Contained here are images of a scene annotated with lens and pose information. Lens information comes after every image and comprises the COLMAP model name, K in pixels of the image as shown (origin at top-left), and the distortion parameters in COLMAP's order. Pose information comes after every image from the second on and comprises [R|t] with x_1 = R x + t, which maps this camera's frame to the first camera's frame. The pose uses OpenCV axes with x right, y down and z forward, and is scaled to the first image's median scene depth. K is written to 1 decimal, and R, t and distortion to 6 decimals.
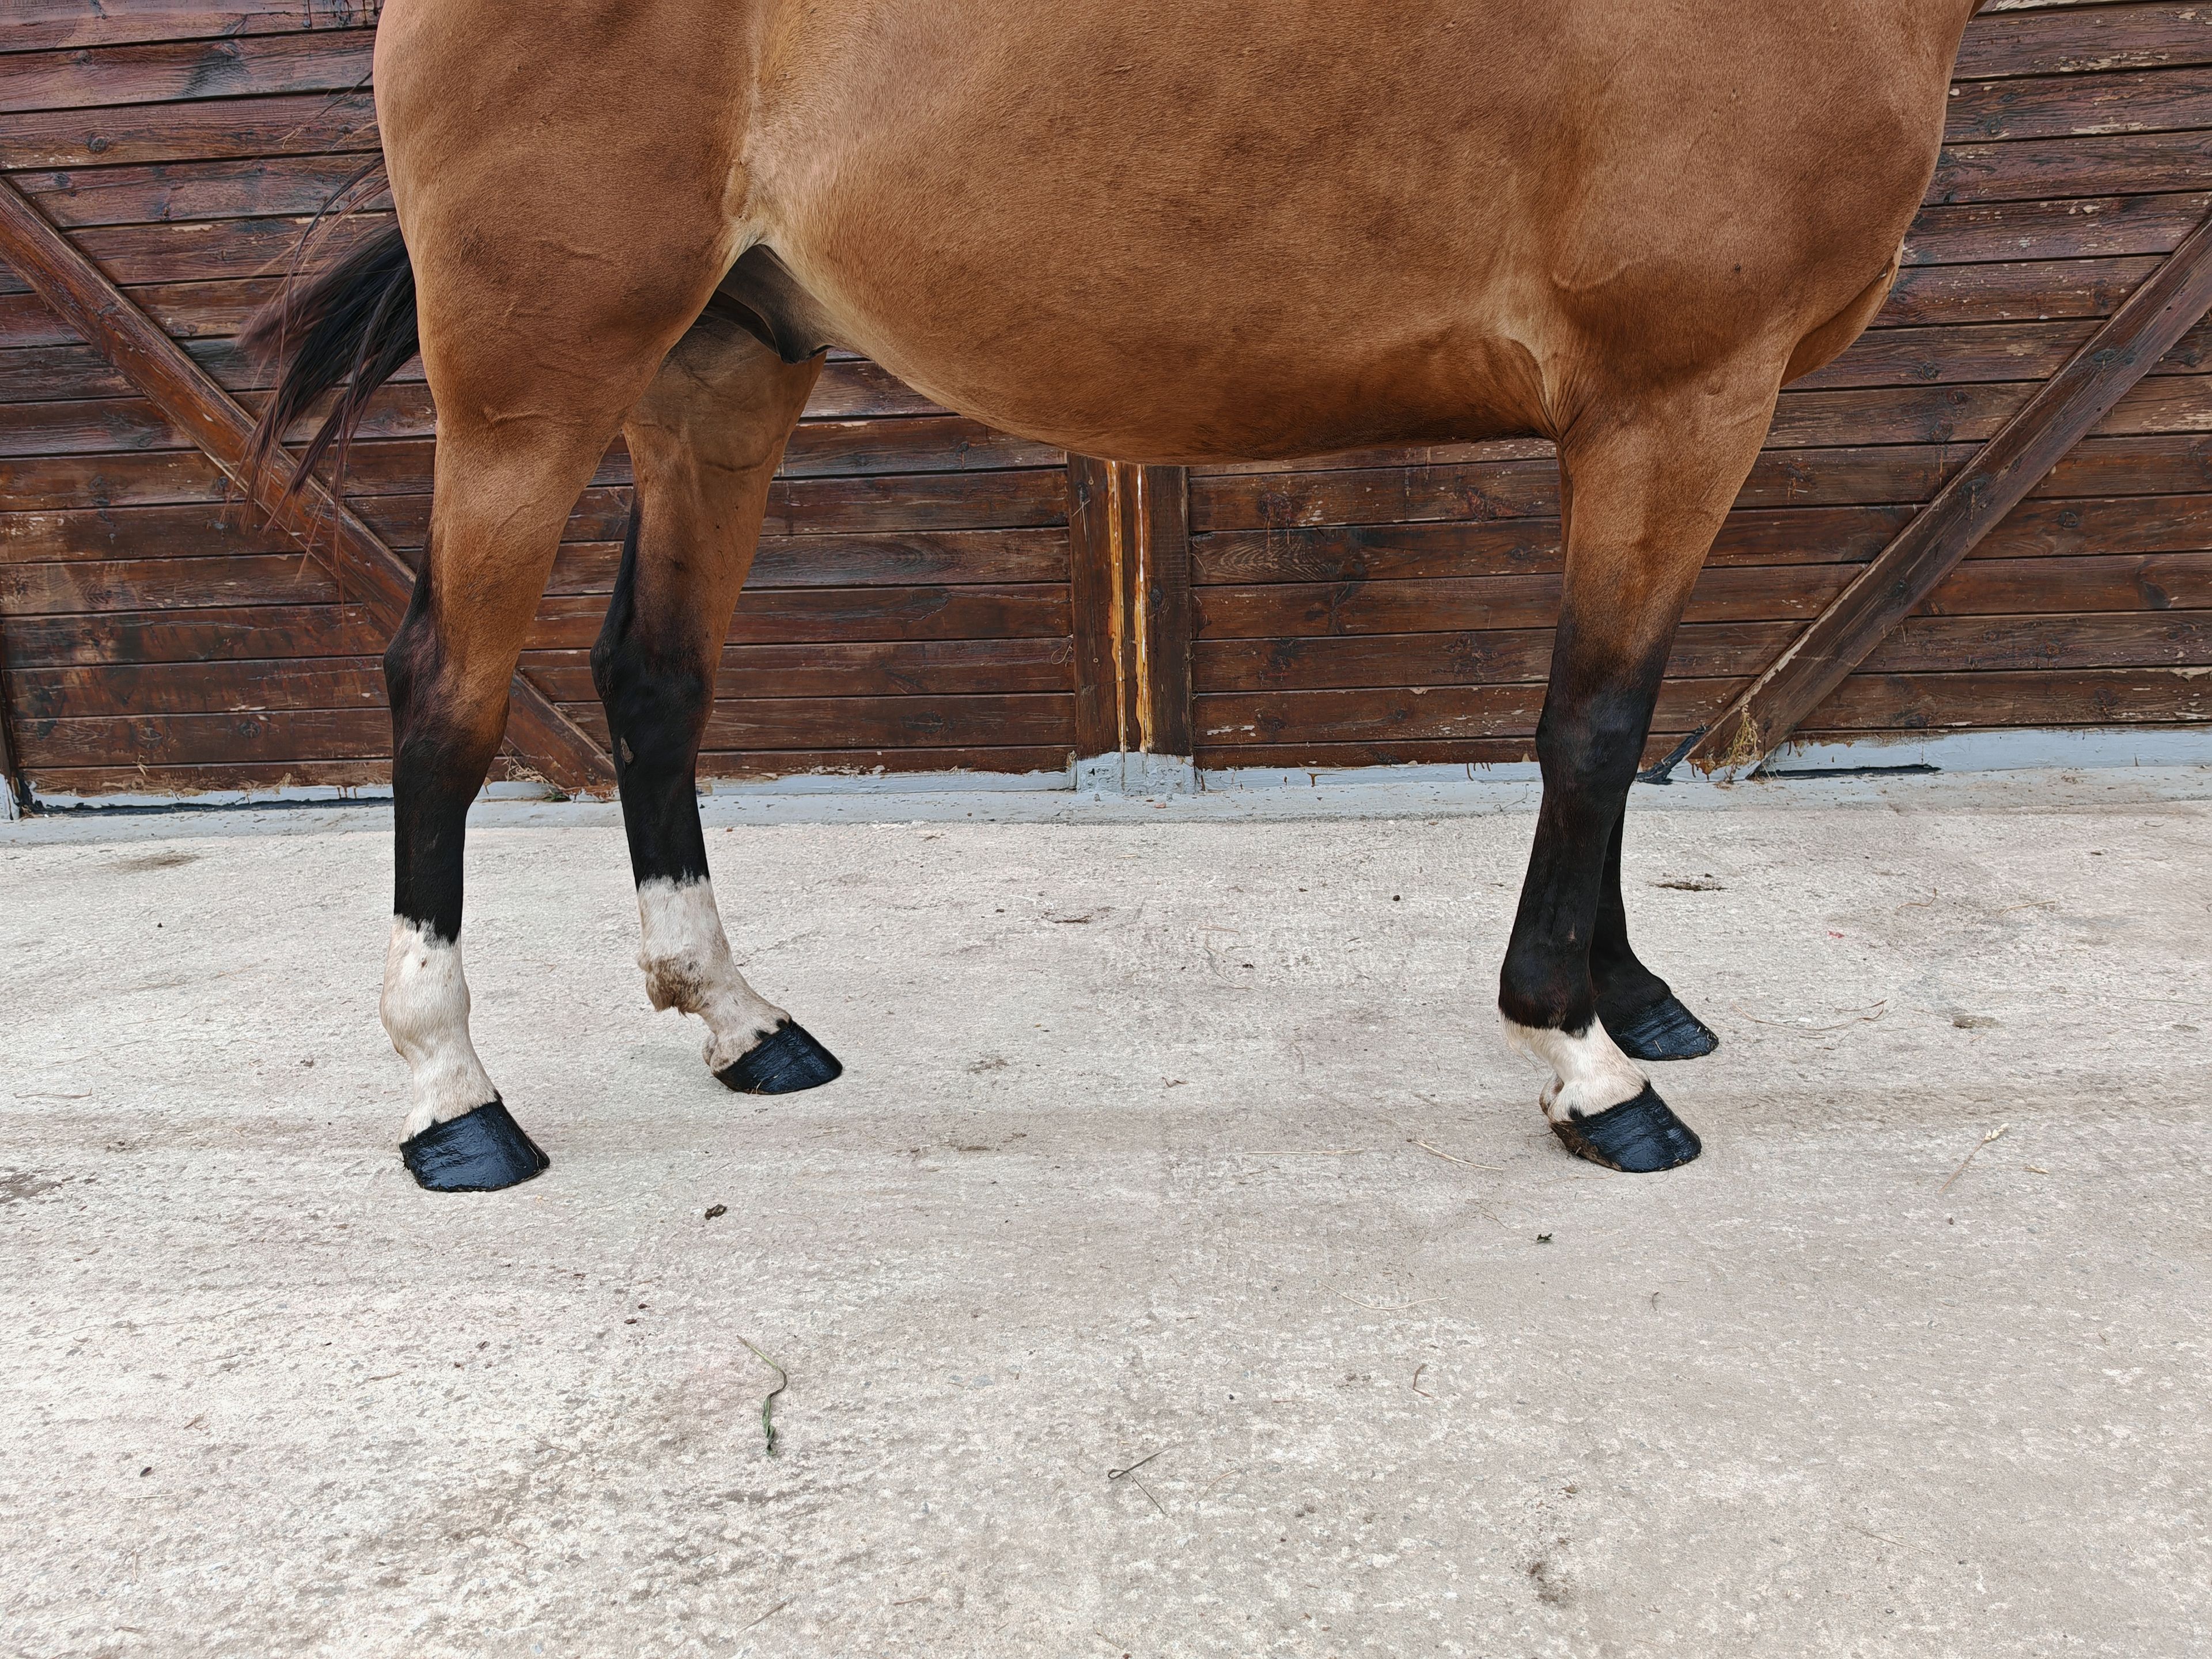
lens RADIAL K [[1817.8, 0, 1128.7], [0, 1817.8, 828.2], [0, 0, 1]] dist [0.012290, -0.023028]
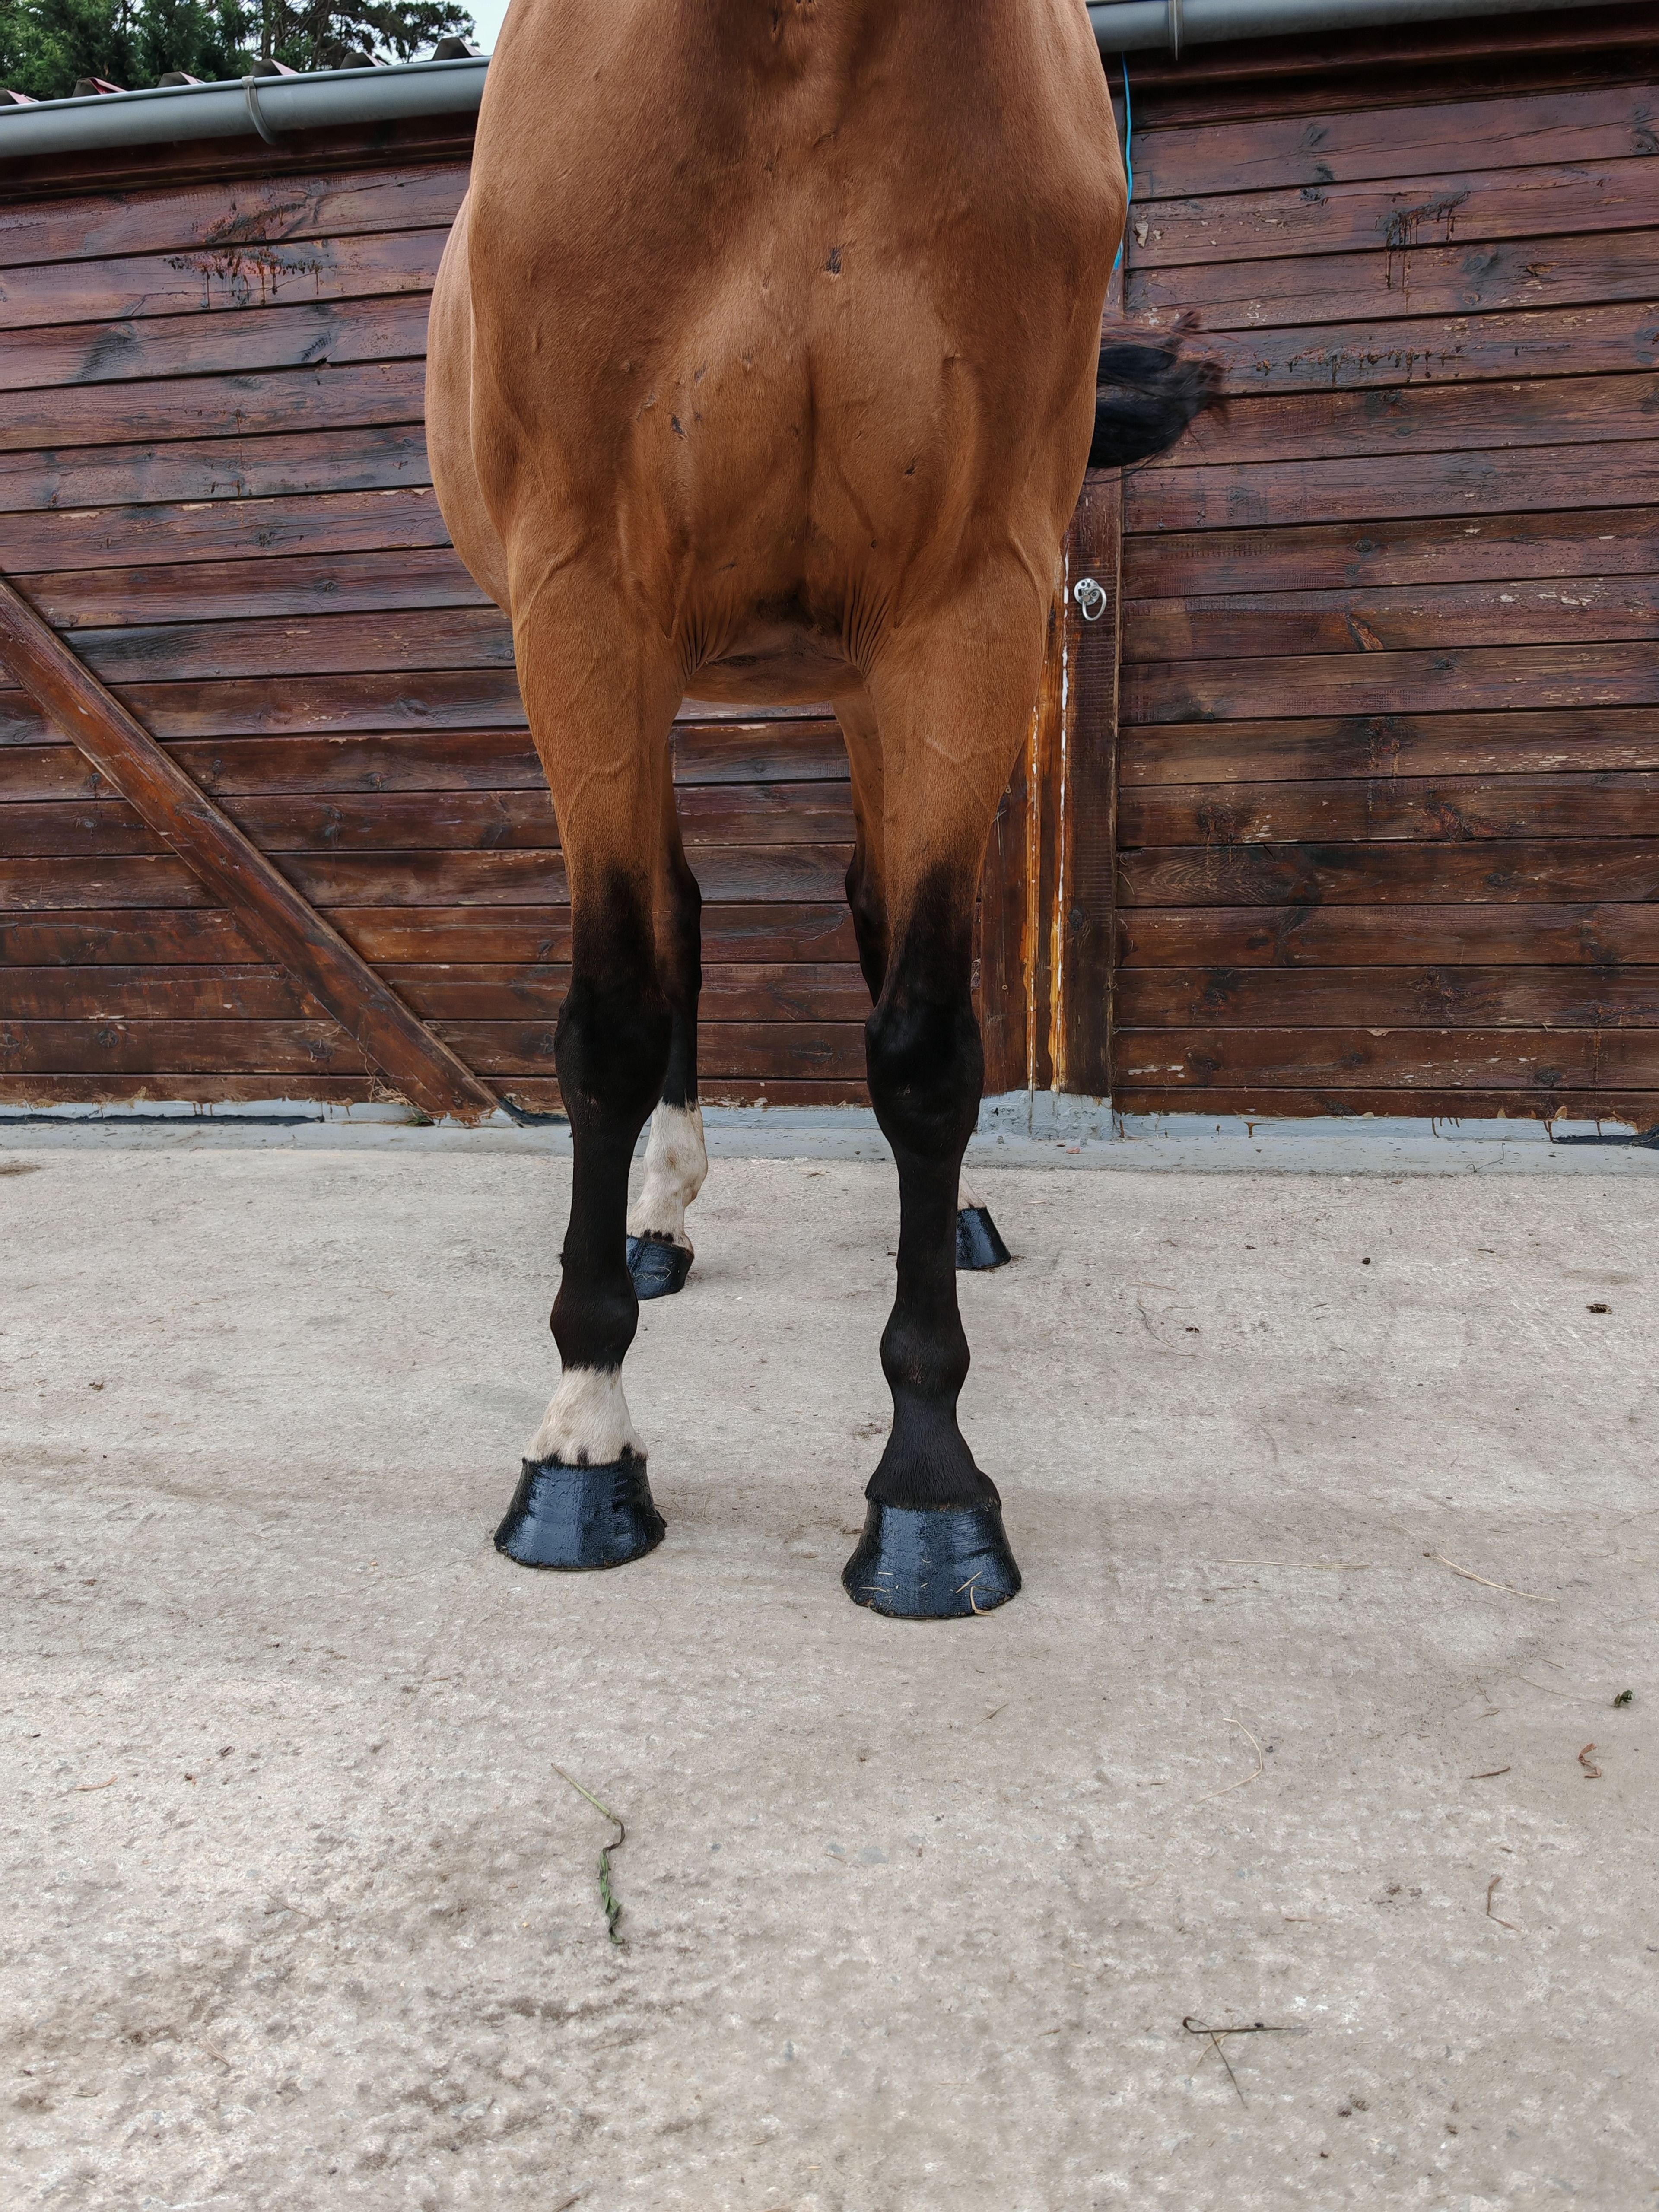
lens RADIAL K [[1817.8, 0, 825.6], [0, 1817.8, 1094.1], [0, 0, 1]] dist [0.012290, -0.023028]
pose [[0.994300, 0.034669, -0.100827, -0.015298], [-0.041007, 0.997265, -0.061485, 0.019582], [0.098420, 0.065269, 0.993002, 0.108885]]
